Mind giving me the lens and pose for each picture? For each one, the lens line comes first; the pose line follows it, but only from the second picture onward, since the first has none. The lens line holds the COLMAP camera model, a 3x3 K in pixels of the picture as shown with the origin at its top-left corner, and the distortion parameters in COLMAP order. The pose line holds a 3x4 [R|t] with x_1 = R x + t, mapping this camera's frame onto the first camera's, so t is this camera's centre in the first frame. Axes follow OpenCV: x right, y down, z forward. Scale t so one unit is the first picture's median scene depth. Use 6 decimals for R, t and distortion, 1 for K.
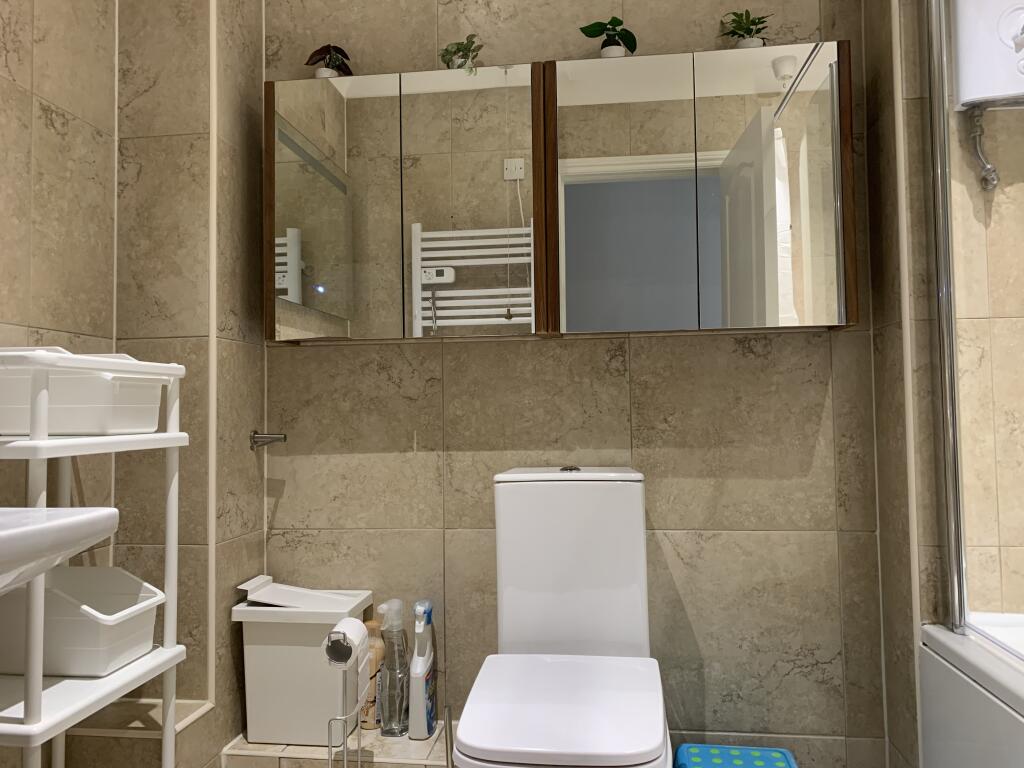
lens RADIAL K [[781.8, 0, 513.2], [0, 781.8, 380.5], [0, 0, 1]] dist [0.009726, -0.007289]
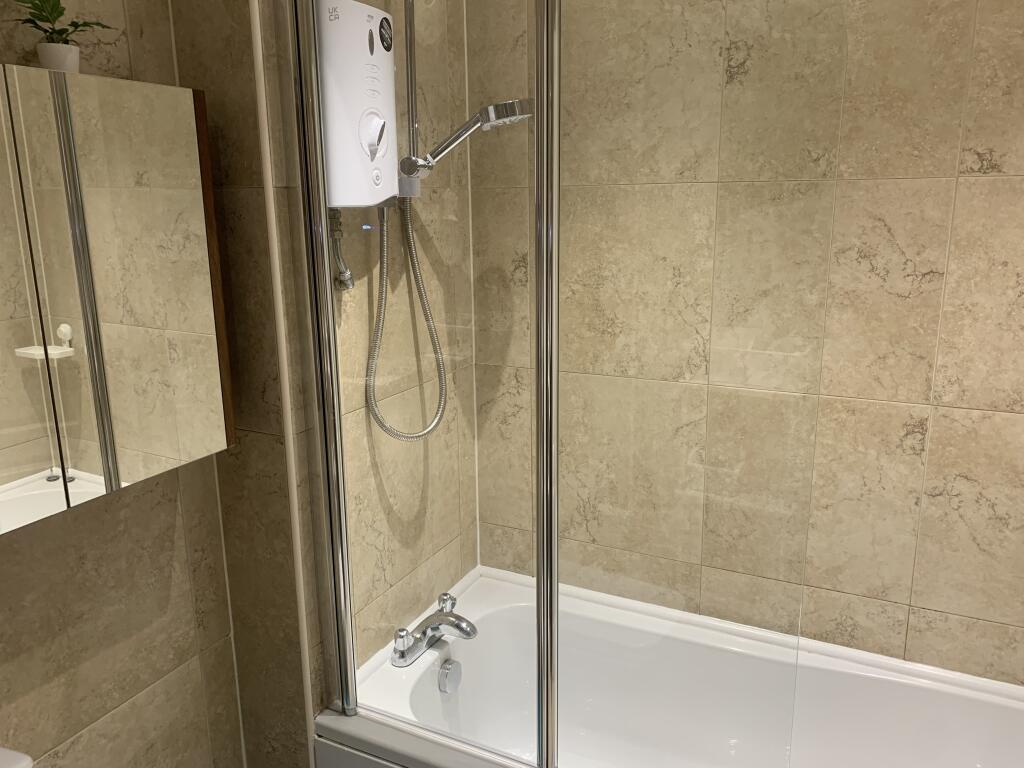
lens RADIAL K [[781.8, 0, 511.0], [0, 781.8, 383.6], [0, 0, 1]] dist [0.009726, -0.007289]
pose [[0.343016, -0.202218, 0.917304, -0.212833], [-0.022218, 0.974533, 0.223142, -0.308693], [-0.939067, -0.096922, 0.329788, 0.406701]]
